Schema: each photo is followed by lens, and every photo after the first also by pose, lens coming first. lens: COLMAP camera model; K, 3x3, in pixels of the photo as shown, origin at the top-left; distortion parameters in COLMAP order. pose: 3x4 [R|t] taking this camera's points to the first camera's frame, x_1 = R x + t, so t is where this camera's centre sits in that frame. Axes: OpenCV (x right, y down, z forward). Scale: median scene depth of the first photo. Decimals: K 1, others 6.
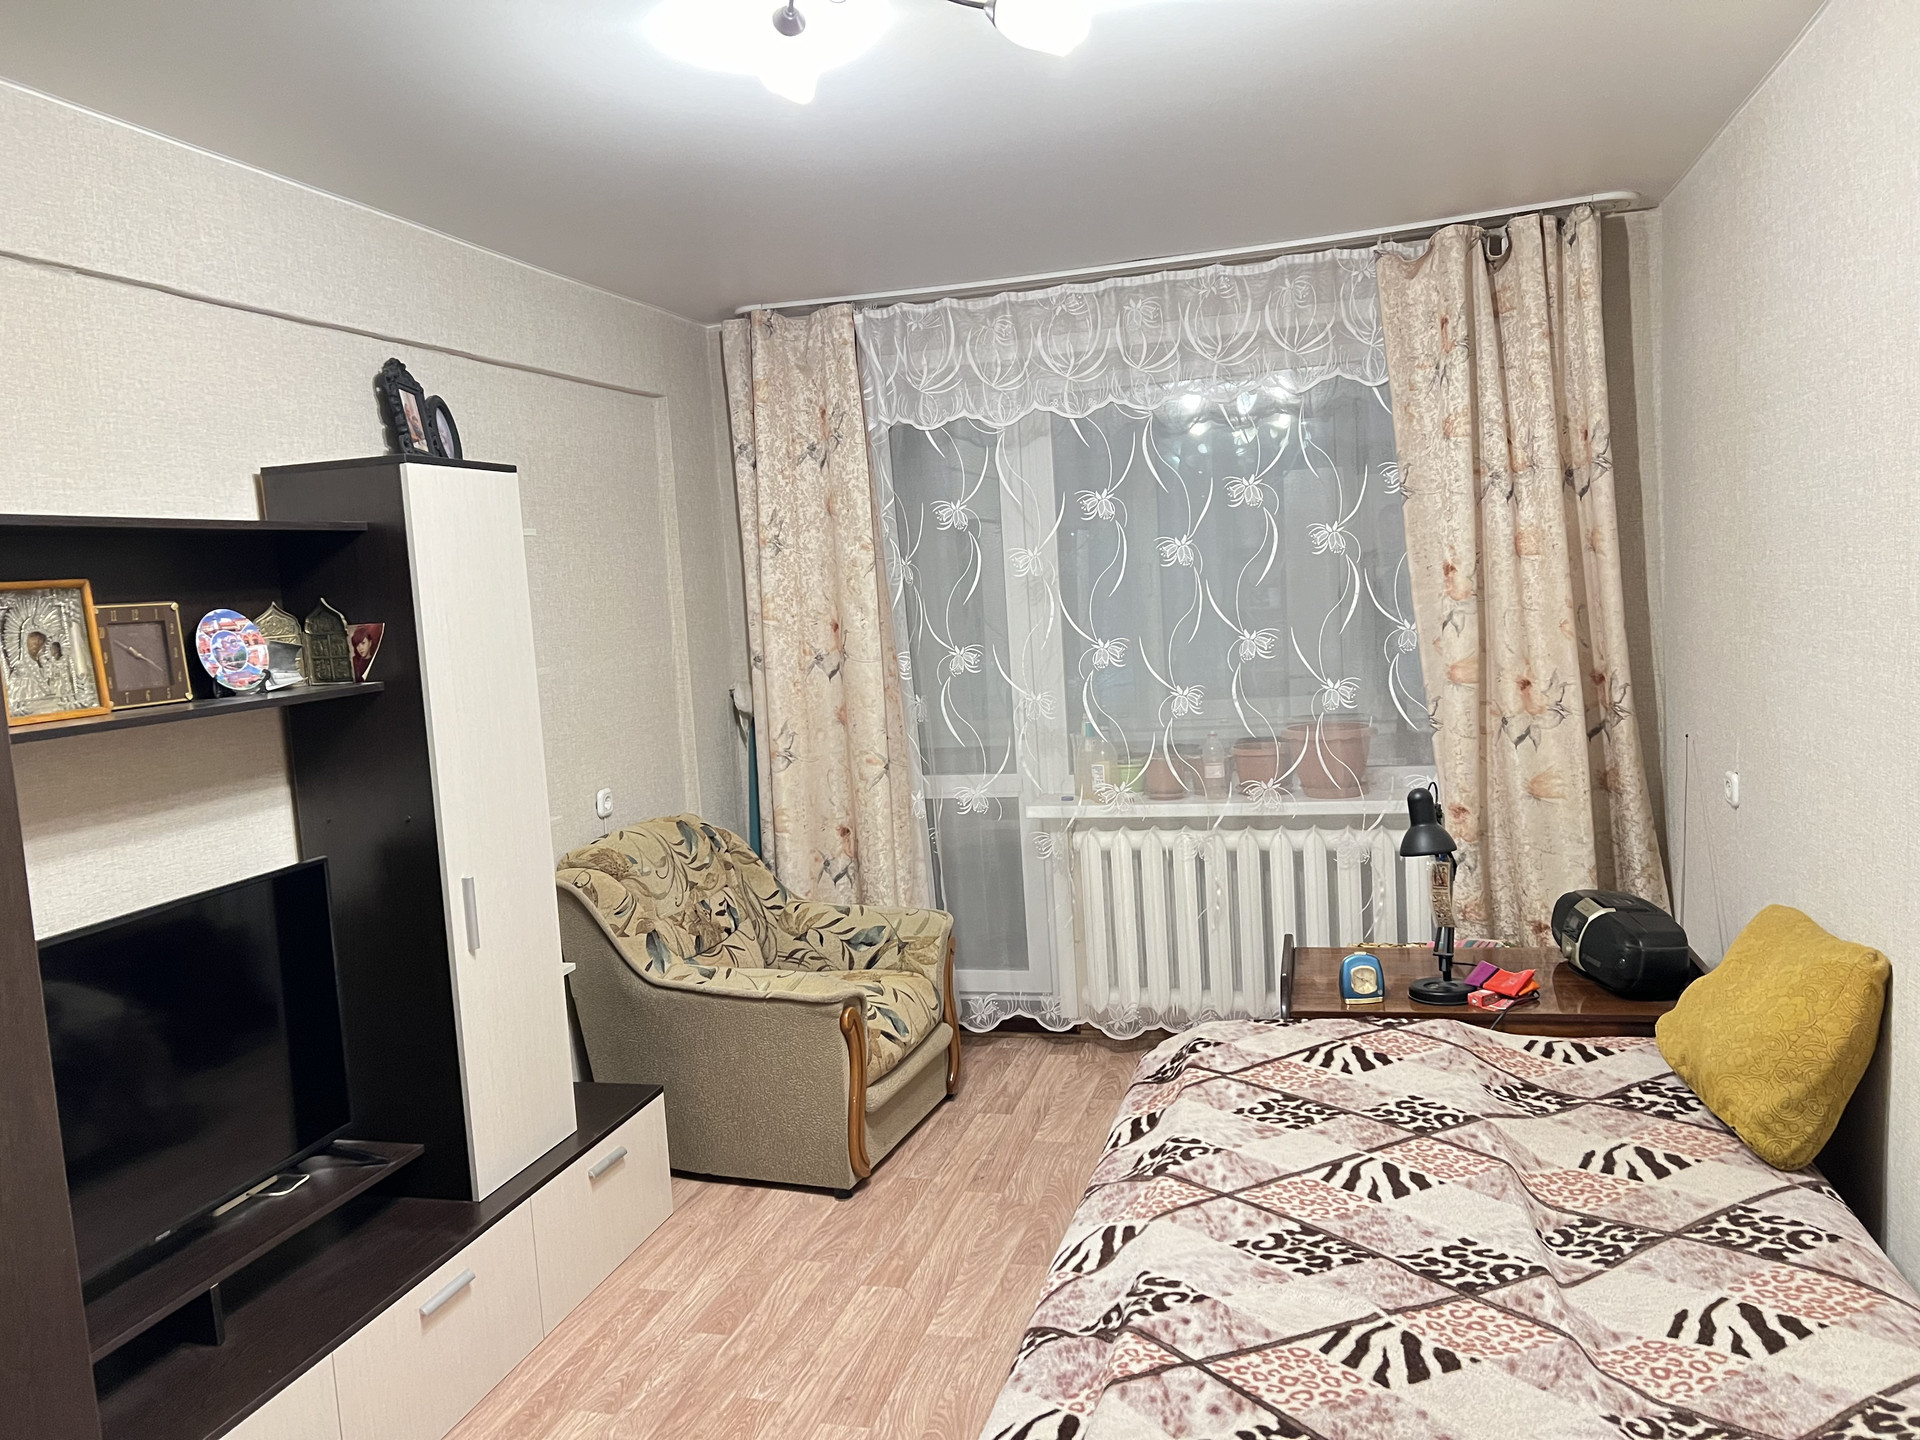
lens RADIAL K [[1445.4, 0, 964.0], [0, 1445.4, 716.0], [0, 0, 1]] dist [0.072691, -0.072241]
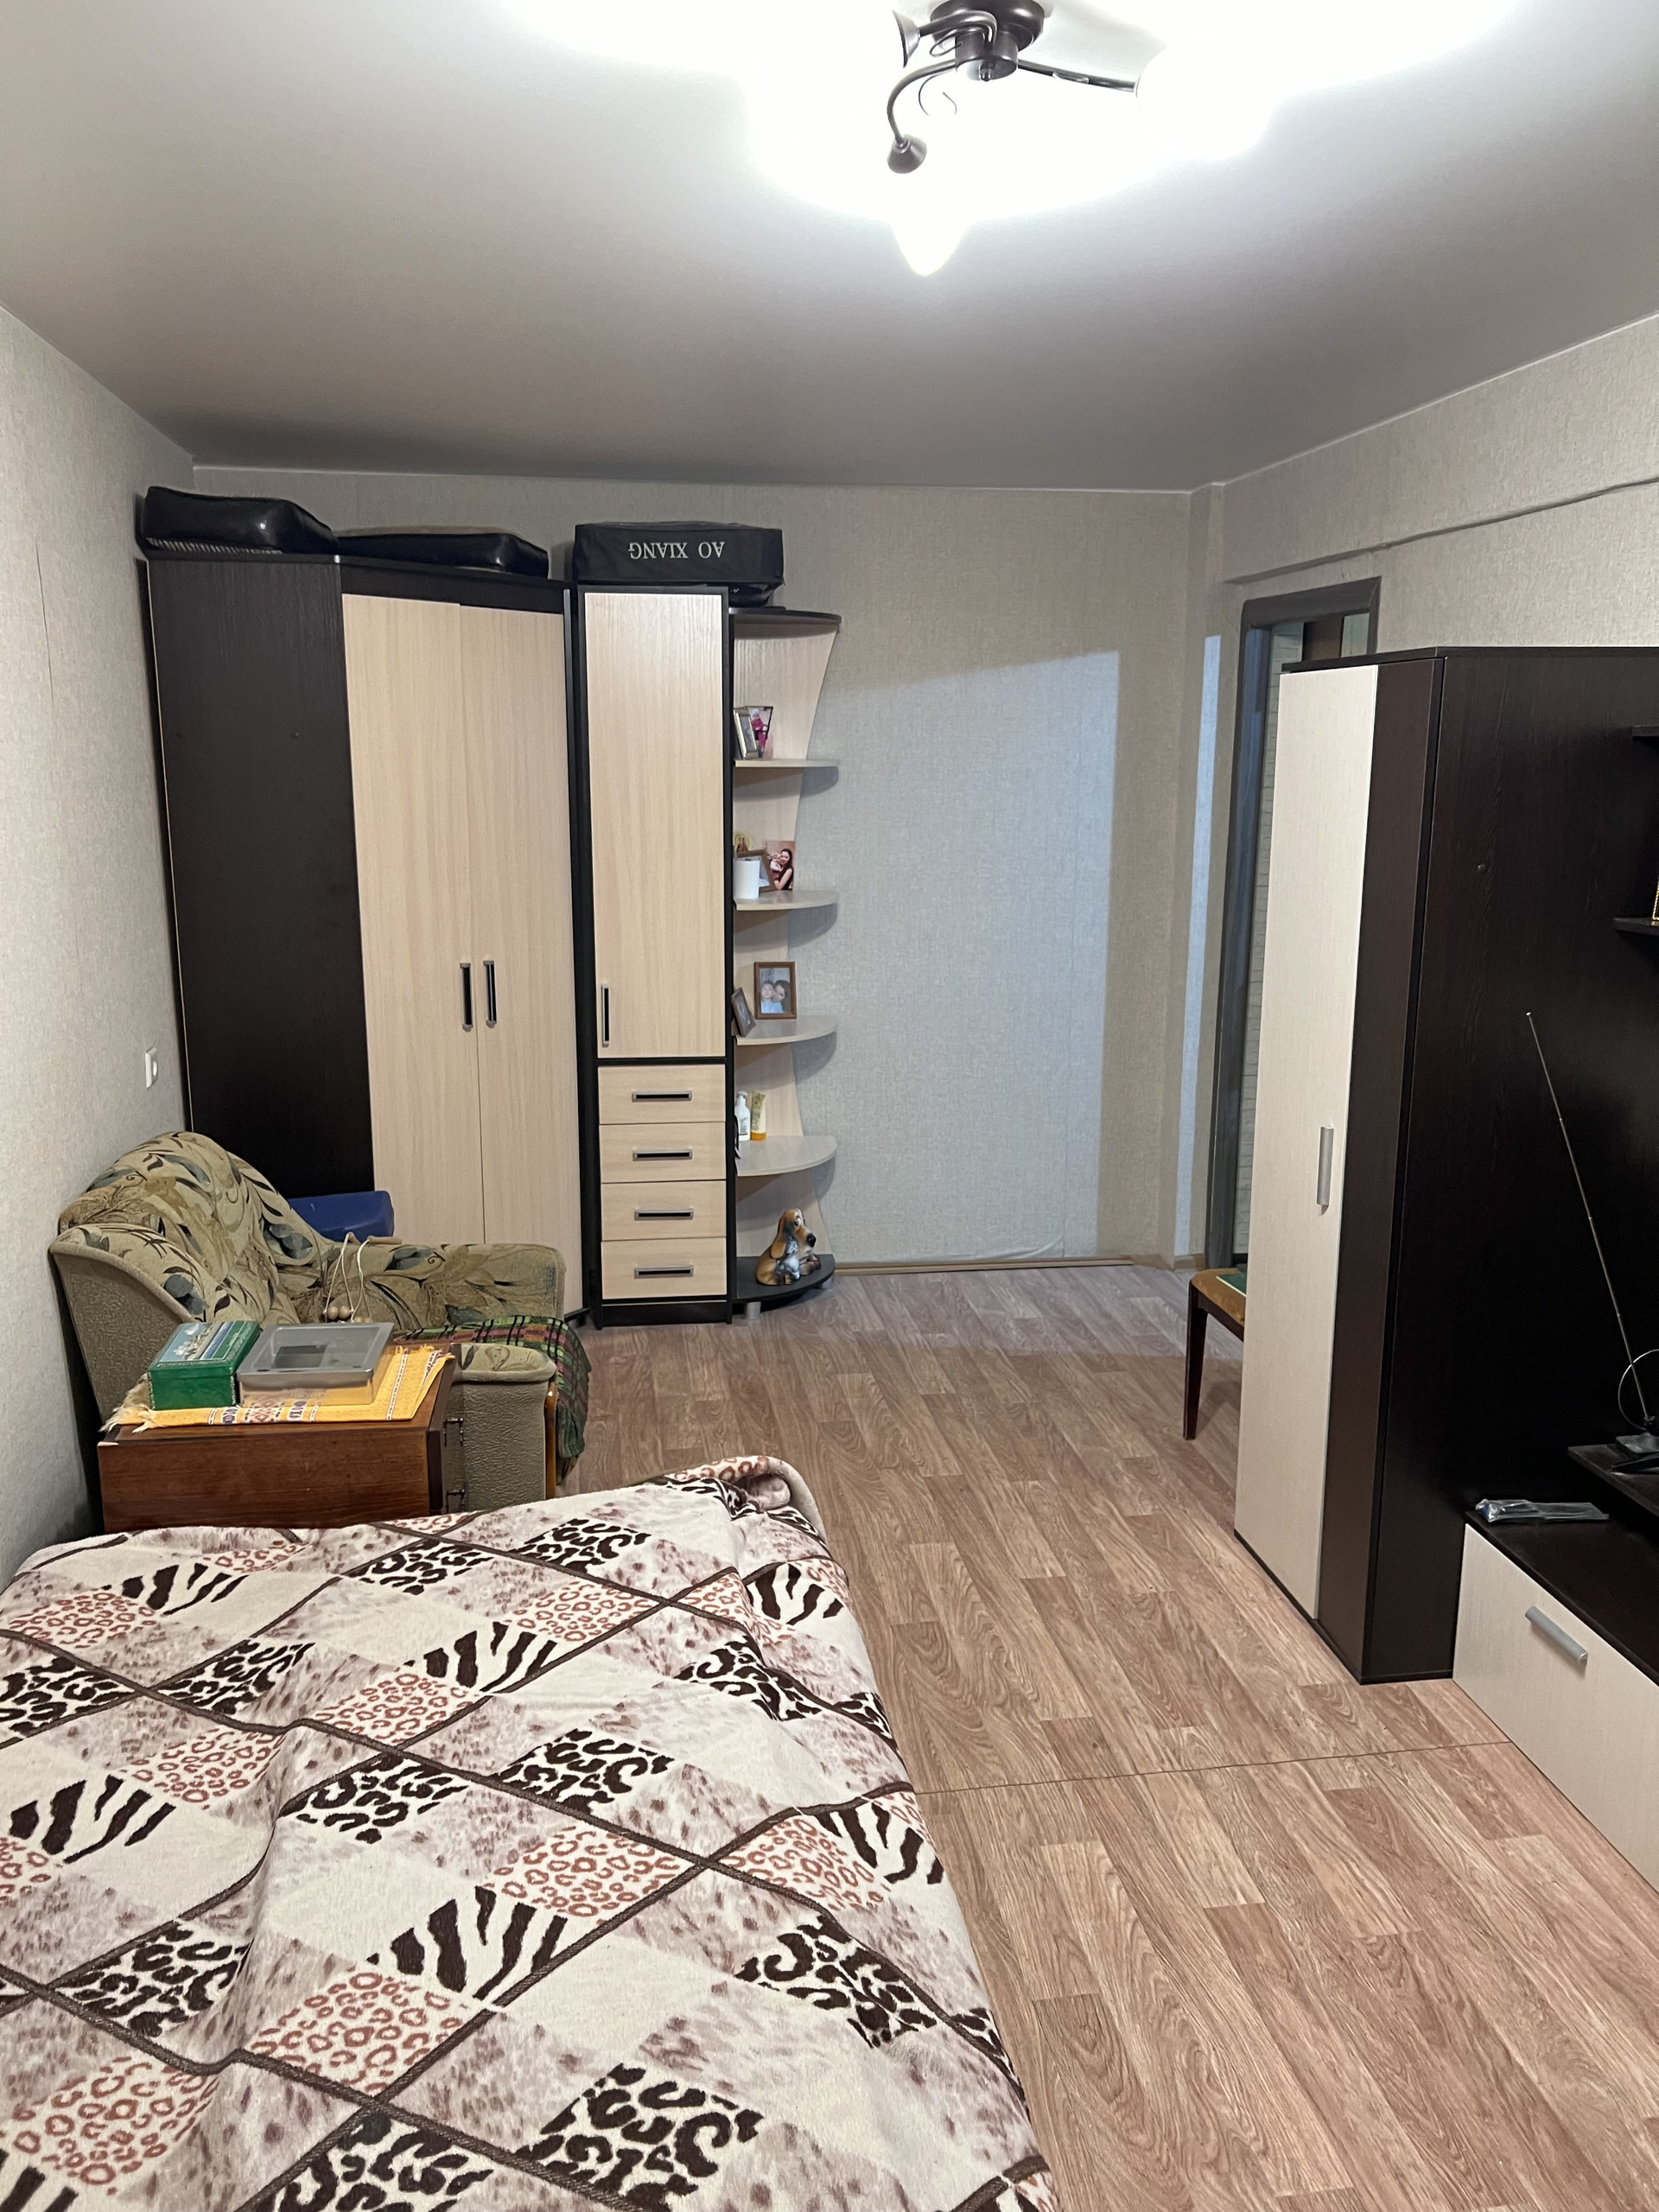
lens RADIAL K [[1665.2, 0, 816.4], [0, 1665.2, 1100.7], [0, 0, 1]] dist [0.072691, -0.072241]
pose [[-0.912350, 0.147294, -0.381997, 0.243549], [0.020158, 0.948071, 0.317420, -0.155975], [0.408914, 0.281898, -0.867942, 1.030719]]
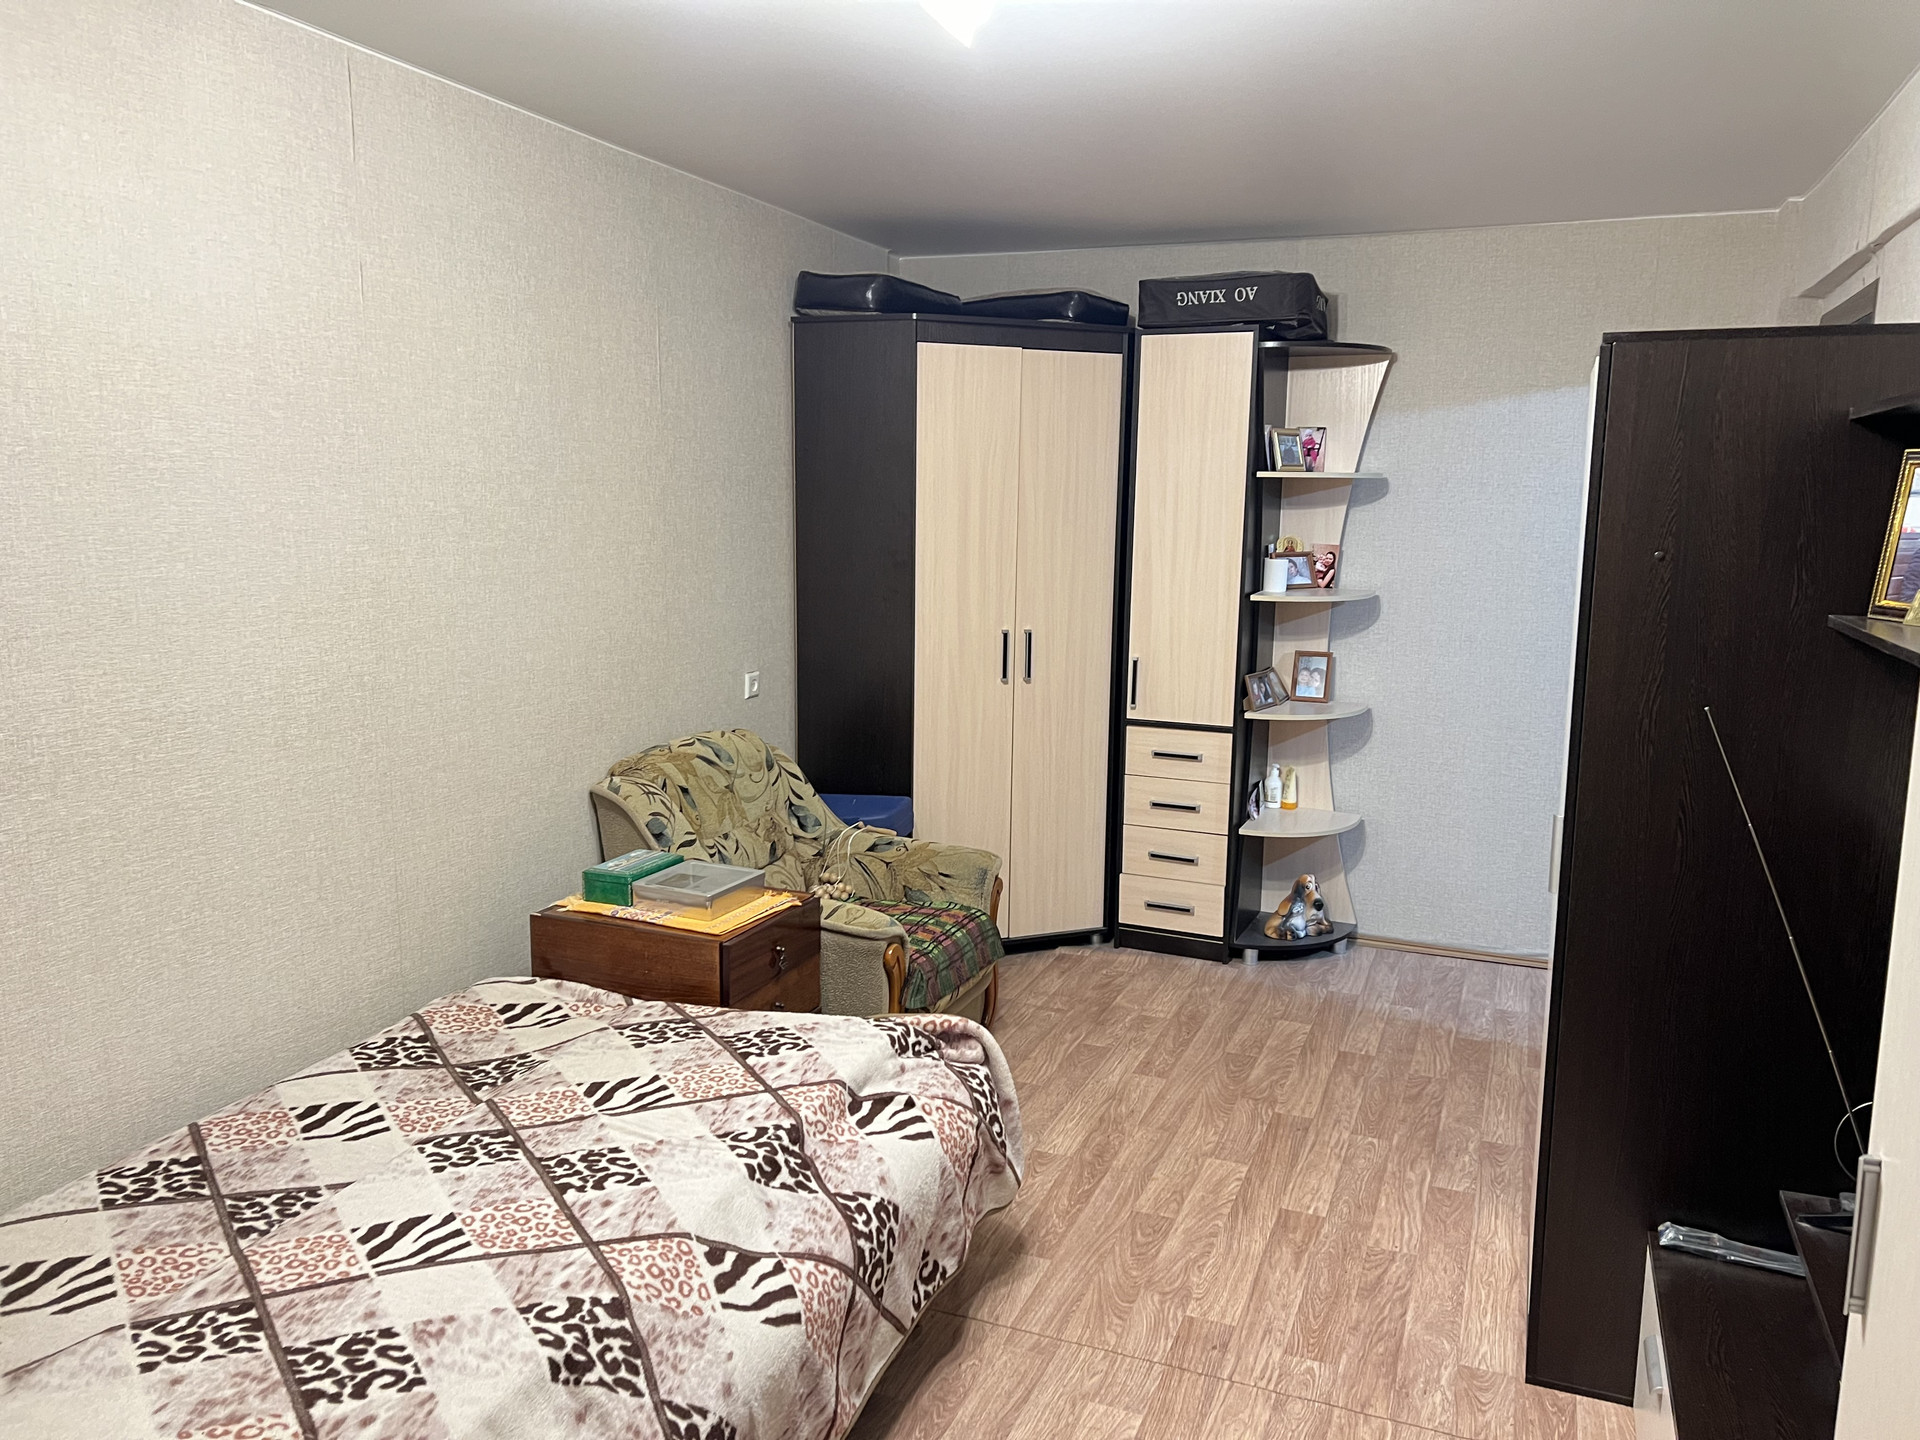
lens RADIAL K [[1445.4, 0, 964.0], [0, 1445.4, 716.0], [0, 0, 1]] dist [0.072691, -0.072241]
pose [[-0.992470, 0.036462, 0.116936, -0.101689], [0.063713, 0.969026, 0.238599, -0.112105], [-0.104614, 0.244252, -0.964052, 1.133239]]
